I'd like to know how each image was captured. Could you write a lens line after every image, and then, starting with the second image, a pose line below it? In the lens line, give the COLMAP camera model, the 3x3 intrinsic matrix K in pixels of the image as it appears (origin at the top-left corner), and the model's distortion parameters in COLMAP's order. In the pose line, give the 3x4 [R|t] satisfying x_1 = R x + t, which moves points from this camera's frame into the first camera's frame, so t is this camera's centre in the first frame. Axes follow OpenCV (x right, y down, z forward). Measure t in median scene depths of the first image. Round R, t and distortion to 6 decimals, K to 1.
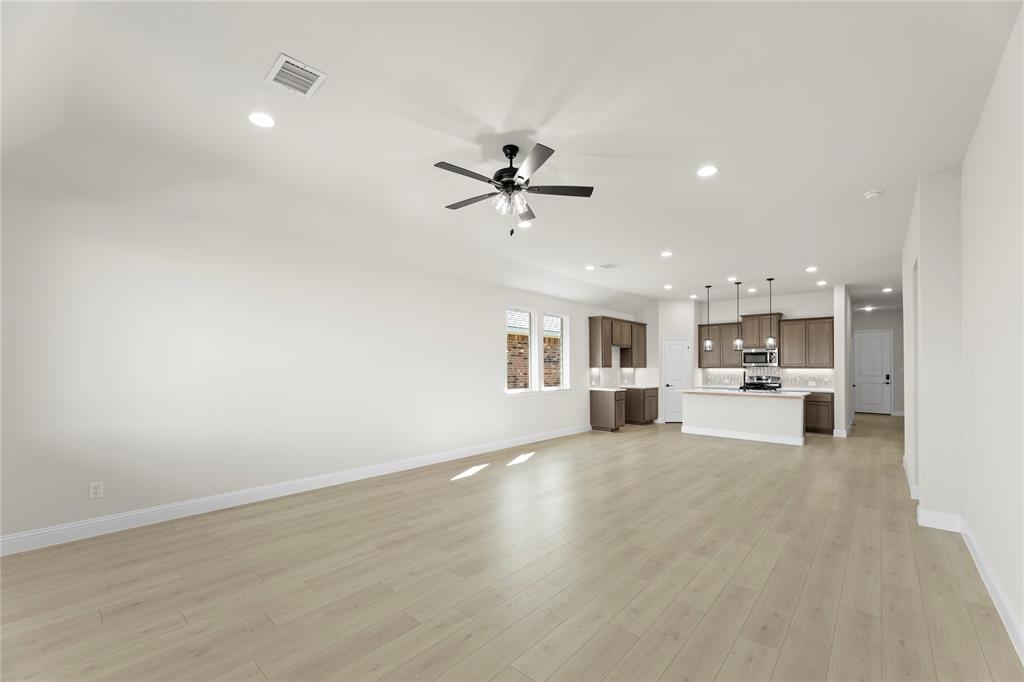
lens RADIAL K [[436.5, 0, 515.1], [0, 436.5, 366.6], [0, 0, 1]] dist [-0.000131, -0.000030]
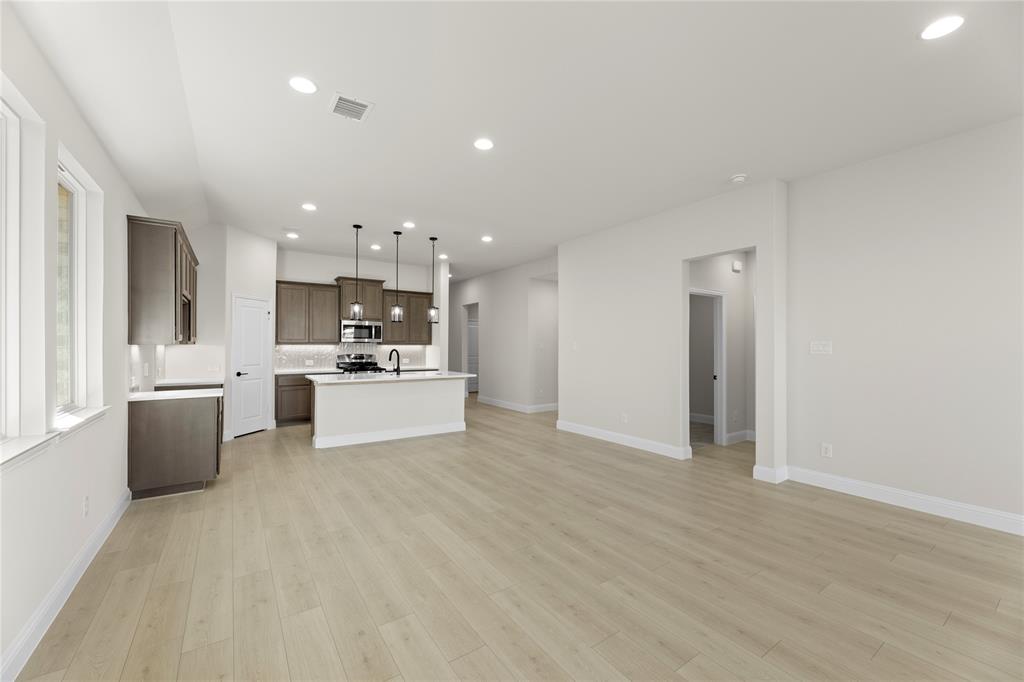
lens RADIAL K [[397.4, 0, 512.0], [0, 397.4, 341.0], [0, 0, 1]] dist [0.000295, -0.000055]
pose [[0.246129, 0.005072, 0.969224, -0.098644], [-0.001136, 0.999987, -0.004945, -0.000034], [-0.969237, 0.000116, 0.246131, 0.591839]]
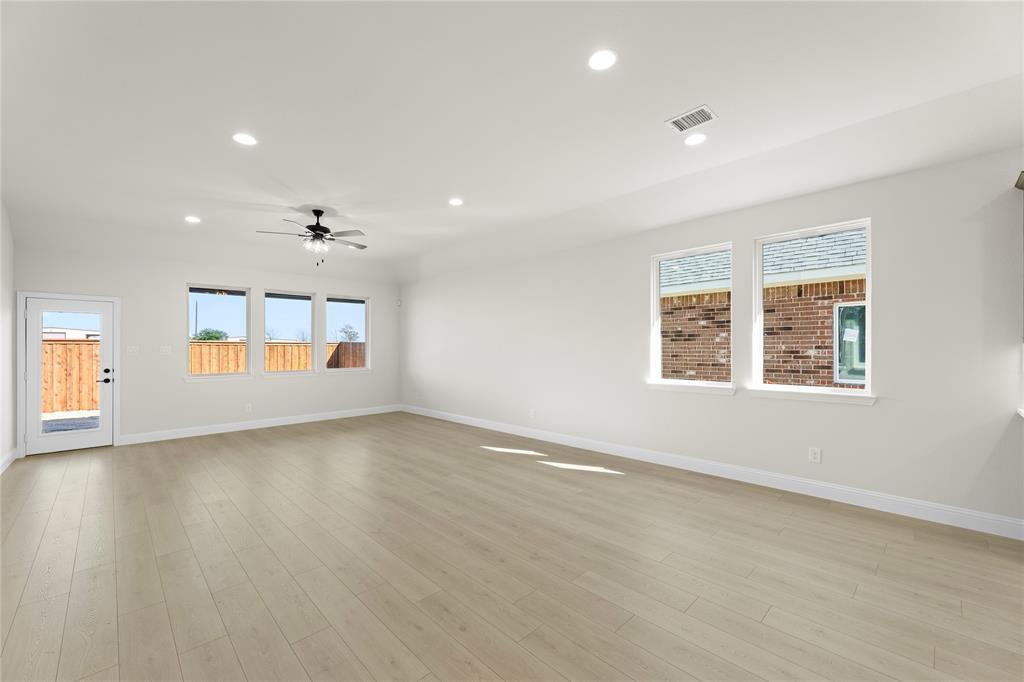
lens RADIAL K [[397.4, 0, 512.0], [0, 397.4, 341.0], [0, 0, 1]] dist [0.000295, -0.000055]
pose [[-0.071661, -0.018924, -0.997250, 0.510123], [0.005387, 0.999798, -0.019360, 0.003480], [0.997415, -0.006760, -0.071544, 0.668057]]
